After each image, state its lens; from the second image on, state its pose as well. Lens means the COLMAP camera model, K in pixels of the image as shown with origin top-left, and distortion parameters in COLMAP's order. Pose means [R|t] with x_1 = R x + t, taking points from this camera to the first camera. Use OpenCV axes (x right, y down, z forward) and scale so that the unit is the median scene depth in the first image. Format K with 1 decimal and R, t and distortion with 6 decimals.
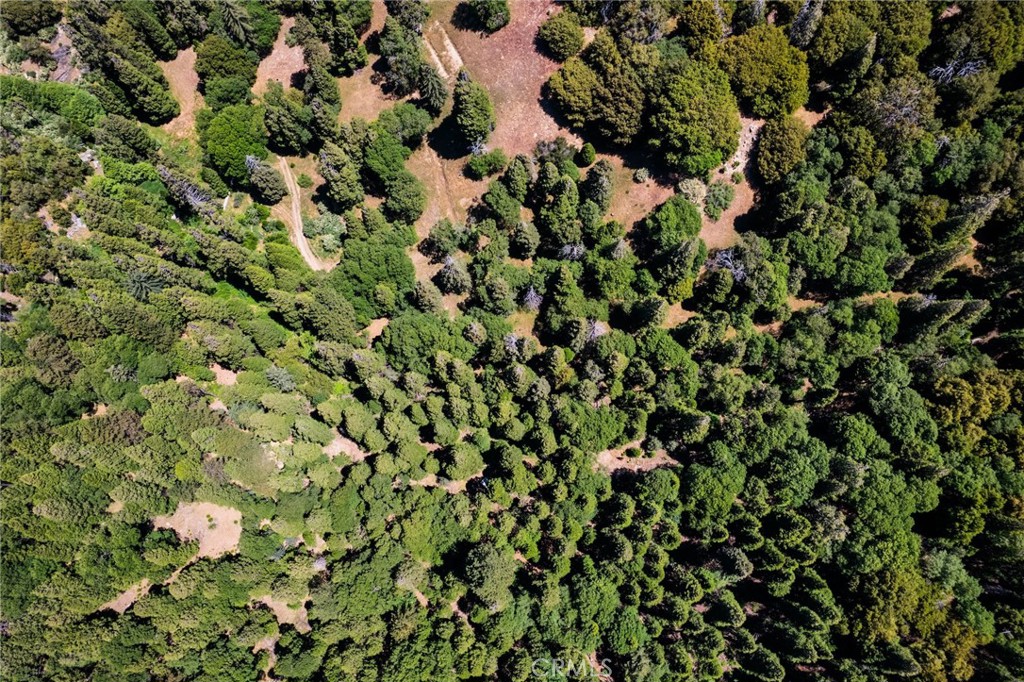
lens RADIAL K [[660.2, 0, 518.8], [0, 660.2, 341.0], [0, 0, 1]] dist [-0.074885, 0.067311]
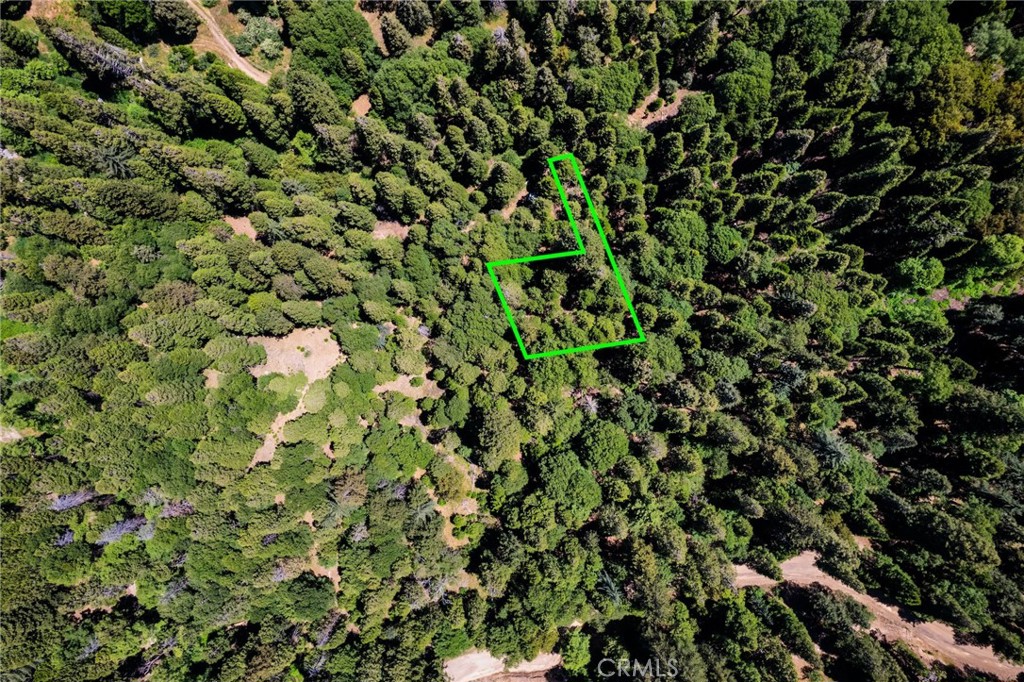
lens RADIAL K [[660.2, 0, 518.8], [0, 660.2, 341.0], [0, 0, 1]] dist [-0.074885, 0.067311]
pose [[0.903098, -0.429353, -0.008370, -0.169044], [0.420059, 0.879164, 0.224993, 0.188759], [-0.089243, -0.206707, 0.974324, -0.018376]]
